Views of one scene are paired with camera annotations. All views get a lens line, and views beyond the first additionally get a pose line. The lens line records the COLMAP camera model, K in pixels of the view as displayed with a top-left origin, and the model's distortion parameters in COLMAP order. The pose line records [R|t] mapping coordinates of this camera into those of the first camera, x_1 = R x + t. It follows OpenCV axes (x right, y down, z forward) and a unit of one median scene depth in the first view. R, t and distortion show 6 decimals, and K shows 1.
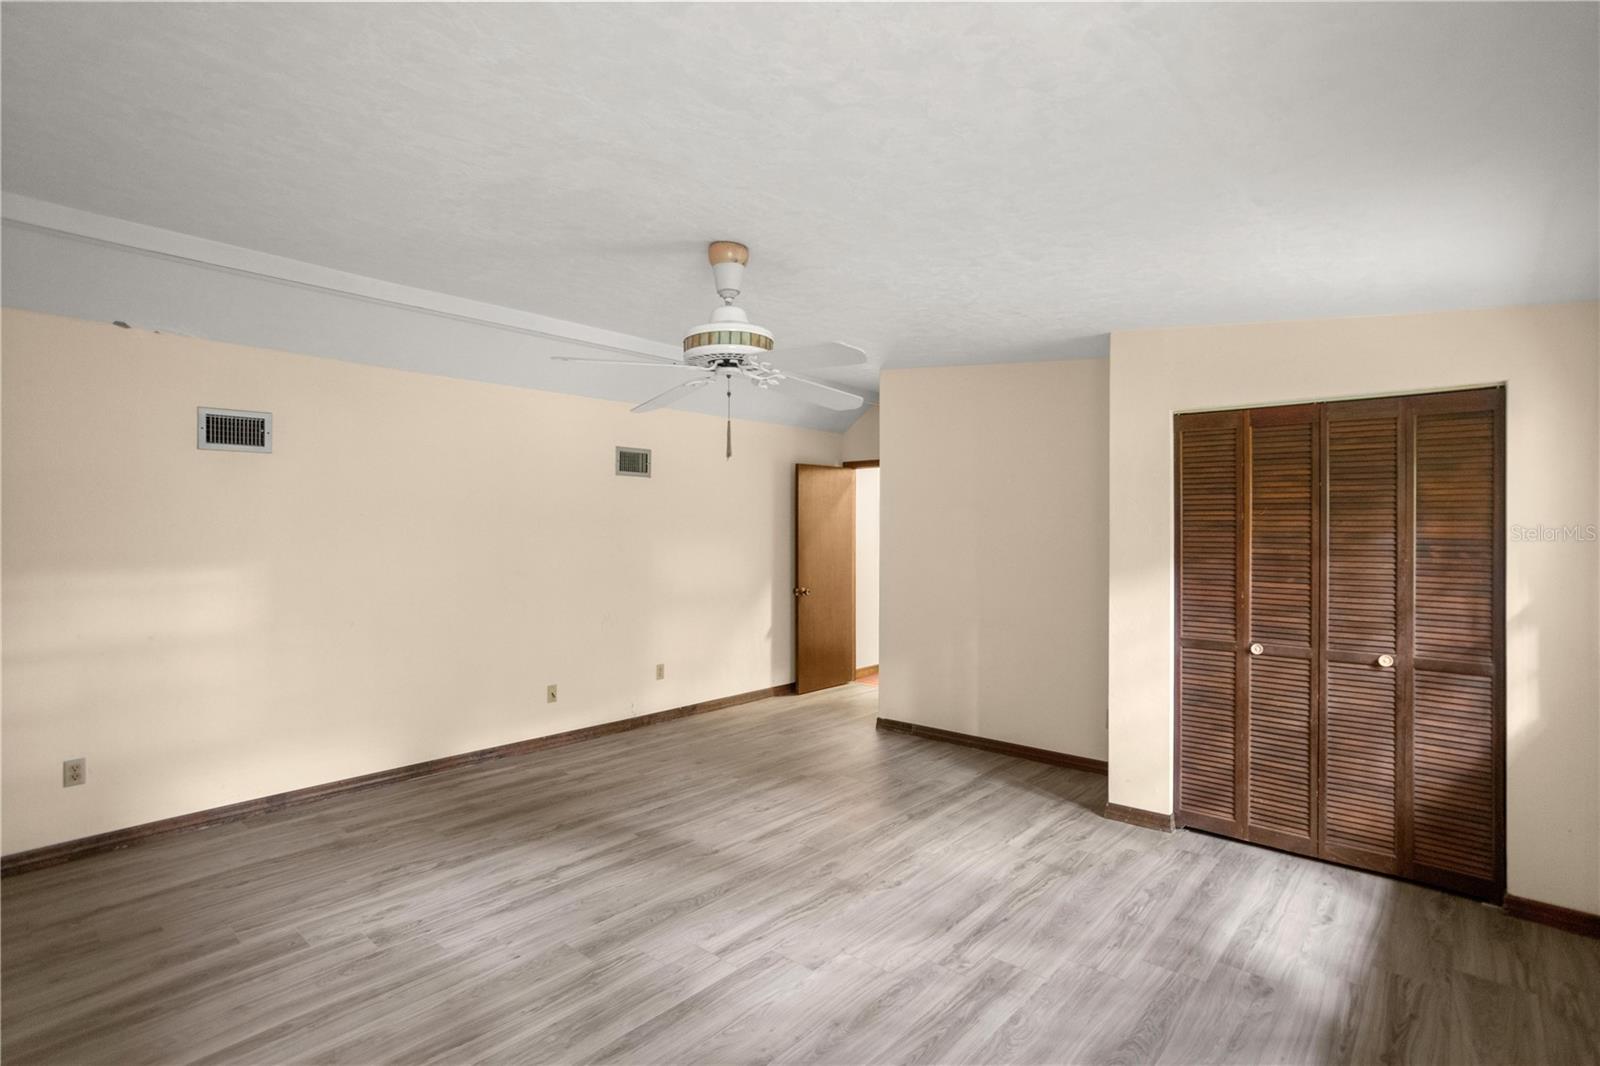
lens RADIAL K [[784.6, 0, 803.8], [0, 784.6, 535.8], [0, 0, 1]] dist [-0.049353, 0.030866]
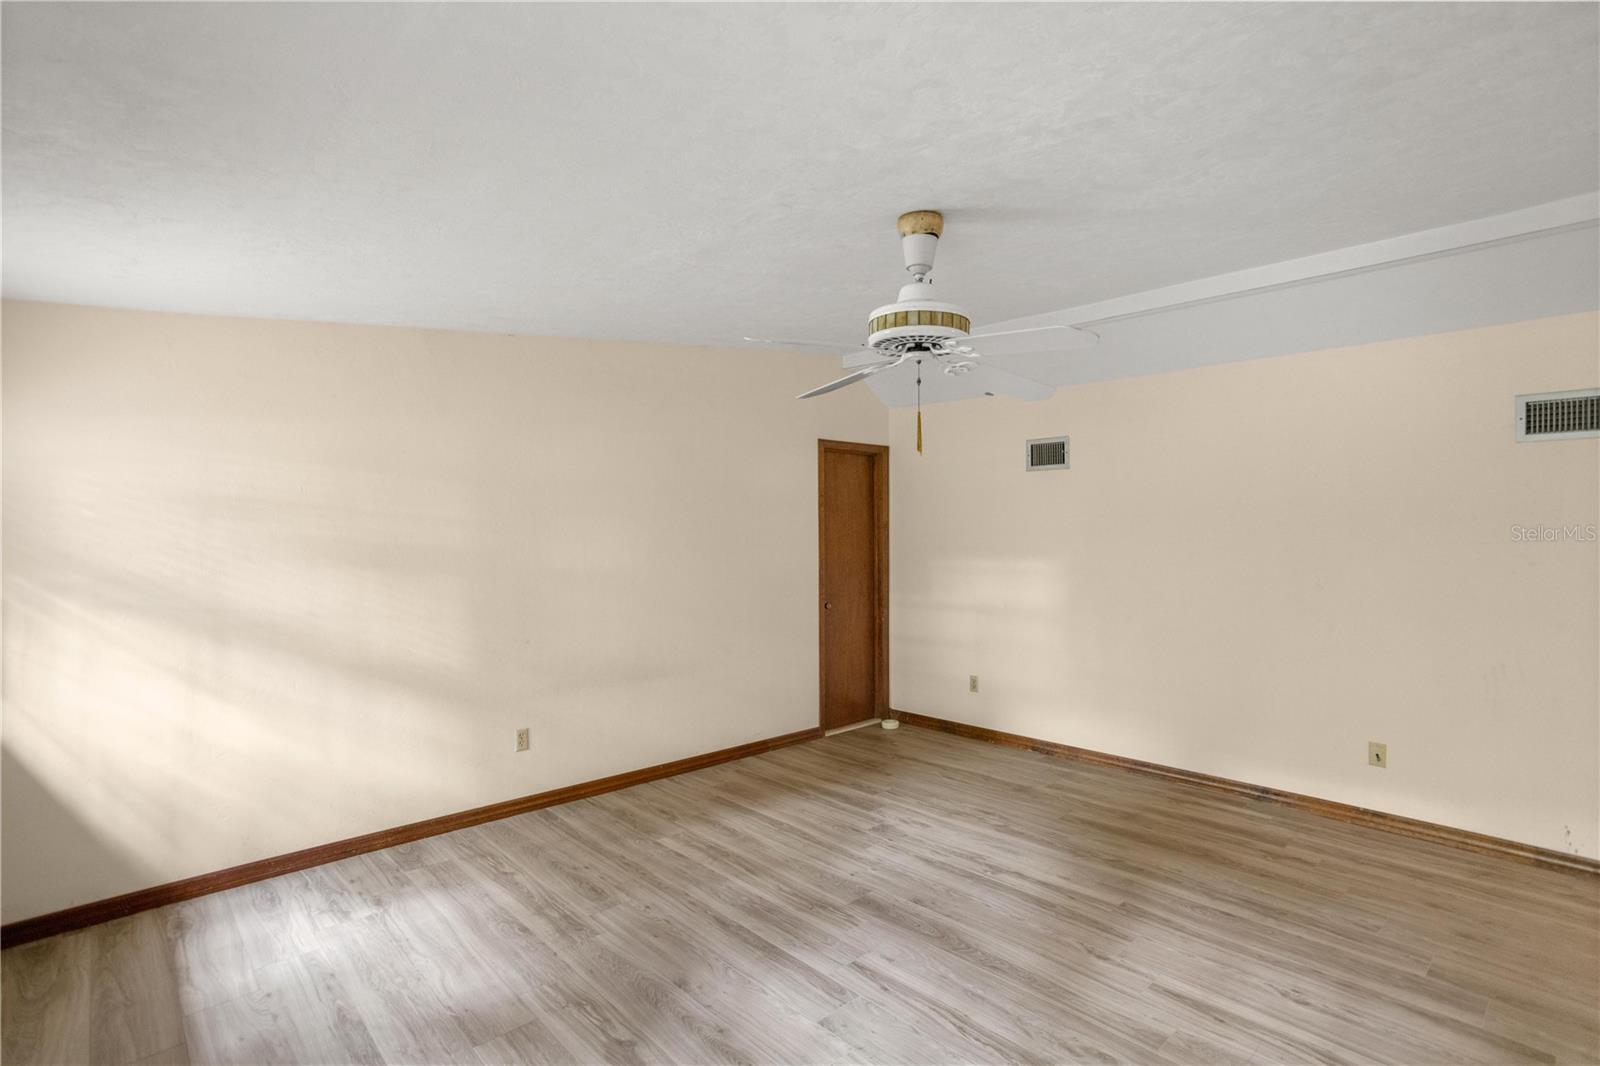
lens RADIAL K [[784.6, 0, 803.8], [0, 784.6, 535.8], [0, 0, 1]] dist [-0.049353, 0.030866]
pose [[-0.100159, 0.009305, -0.994928, 0.677386], [-0.008747, 0.999909, 0.010233, -0.009819], [0.994933, 0.009727, -0.100069, 0.803490]]
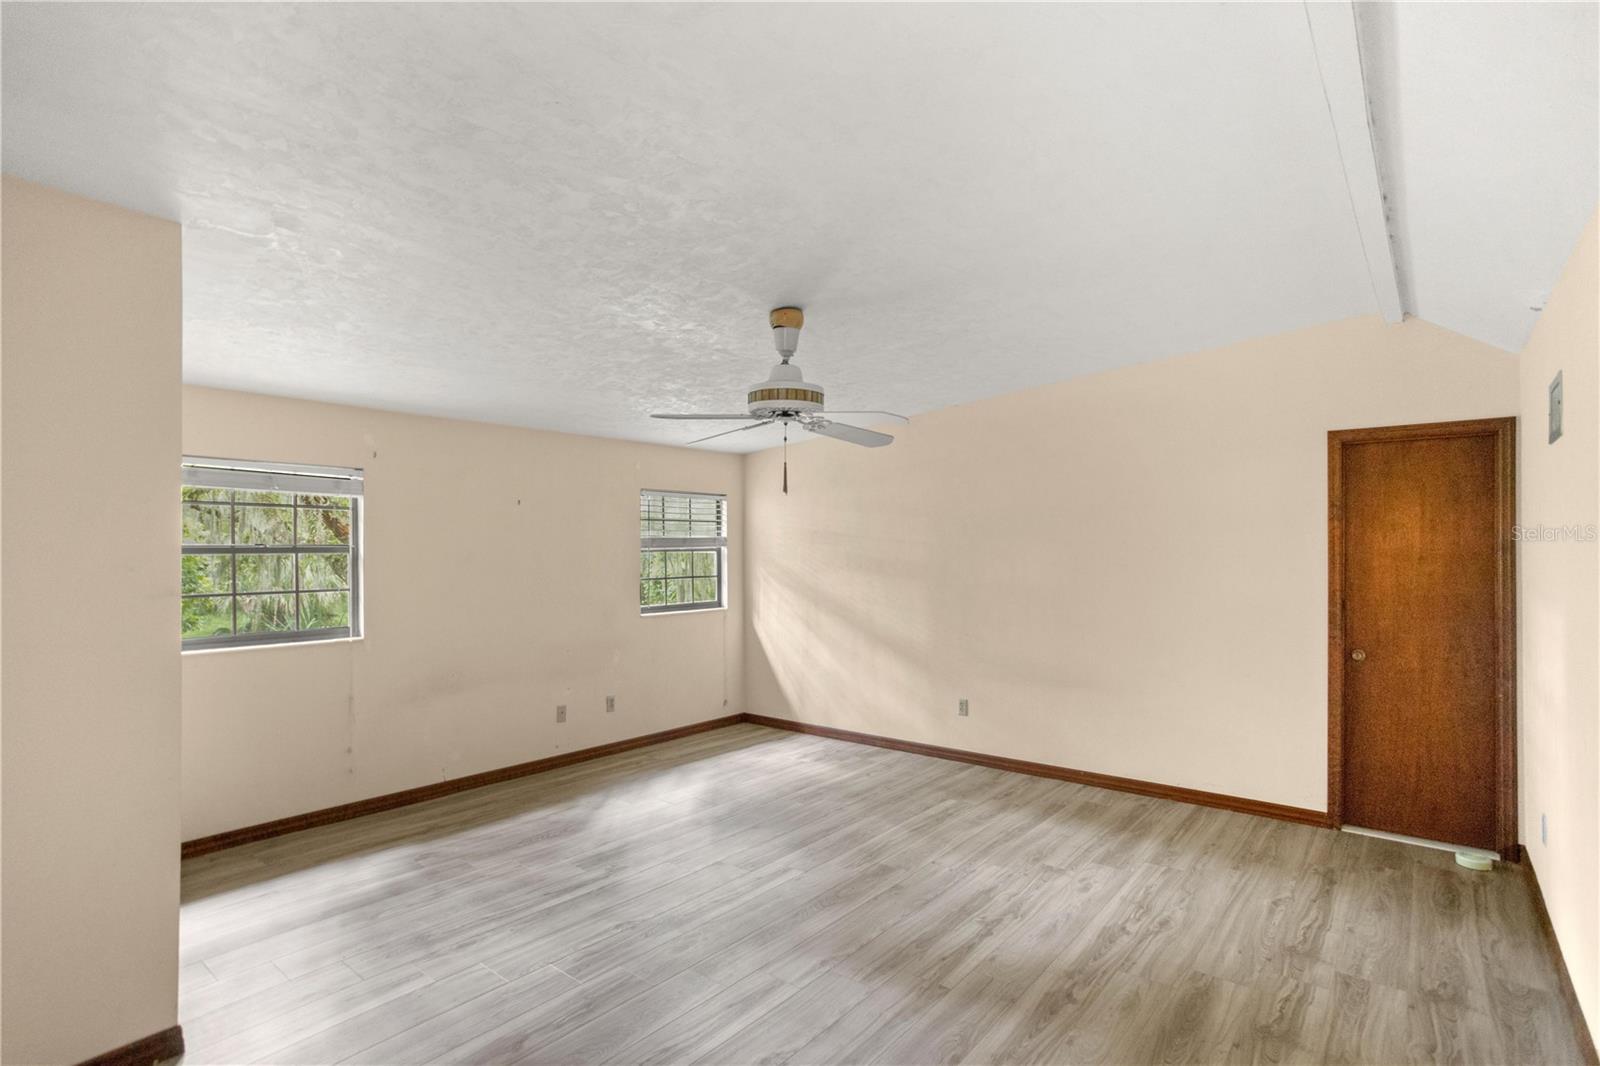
lens RADIAL K [[784.6, 0, 803.8], [0, 784.6, 535.8], [0, 0, 1]] dist [-0.049353, 0.030866]
pose [[-0.999155, -0.000009, -0.041106, -0.062398], [0.000159, 0.999992, -0.004085, -0.026253], [0.041106, -0.004088, -0.999146, 1.838440]]
